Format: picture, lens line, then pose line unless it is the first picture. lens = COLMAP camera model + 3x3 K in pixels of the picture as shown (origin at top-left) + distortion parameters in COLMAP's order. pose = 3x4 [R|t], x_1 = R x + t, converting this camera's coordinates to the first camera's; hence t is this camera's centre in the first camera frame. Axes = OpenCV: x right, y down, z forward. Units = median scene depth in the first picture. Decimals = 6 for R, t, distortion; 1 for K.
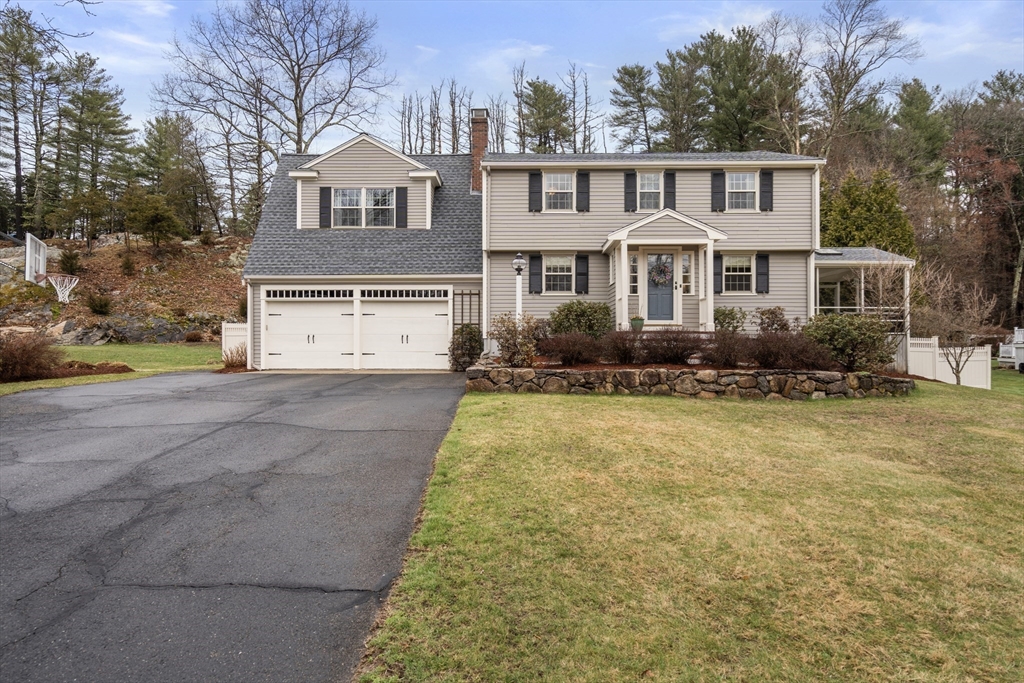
lens RADIAL K [[603.8, 0, 511.5], [0, 603.8, 340.1], [0, 0, 1]] dist [0.008261, -0.000906]
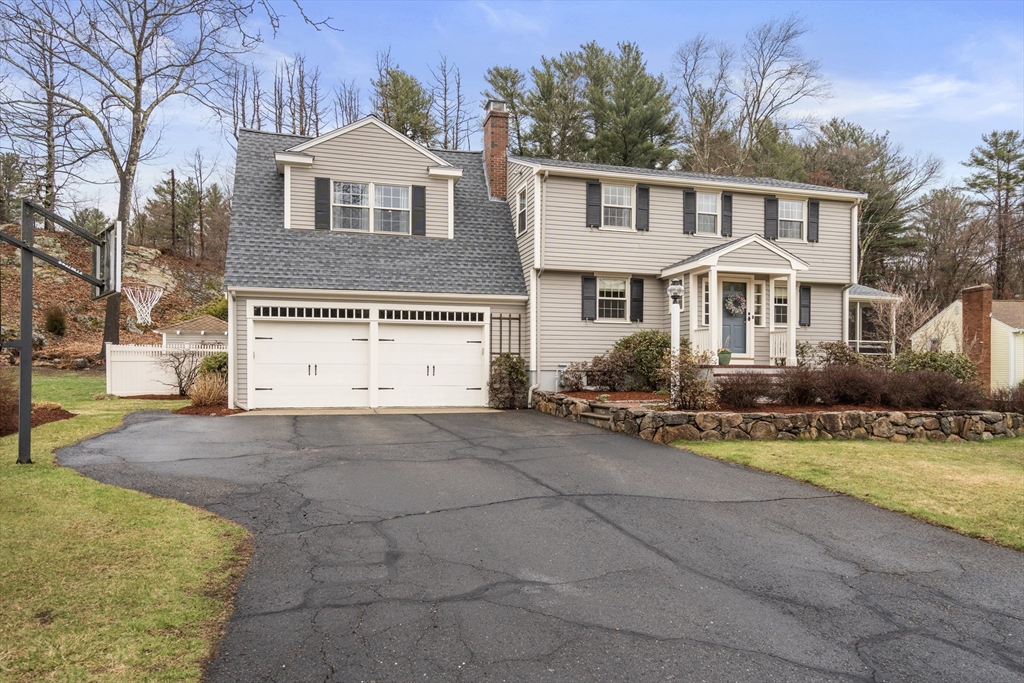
lens RADIAL K [[662.3, 0, 529.2], [0, 662.3, 372.6], [0, 0, 1]] dist [0.005385, 0.005173]
pose [[0.961189, 0.004711, 0.275851, -0.304254], [-0.008518, 0.999884, 0.012604, -0.011694], [-0.275760, -0.014464, 0.961118, 0.091417]]
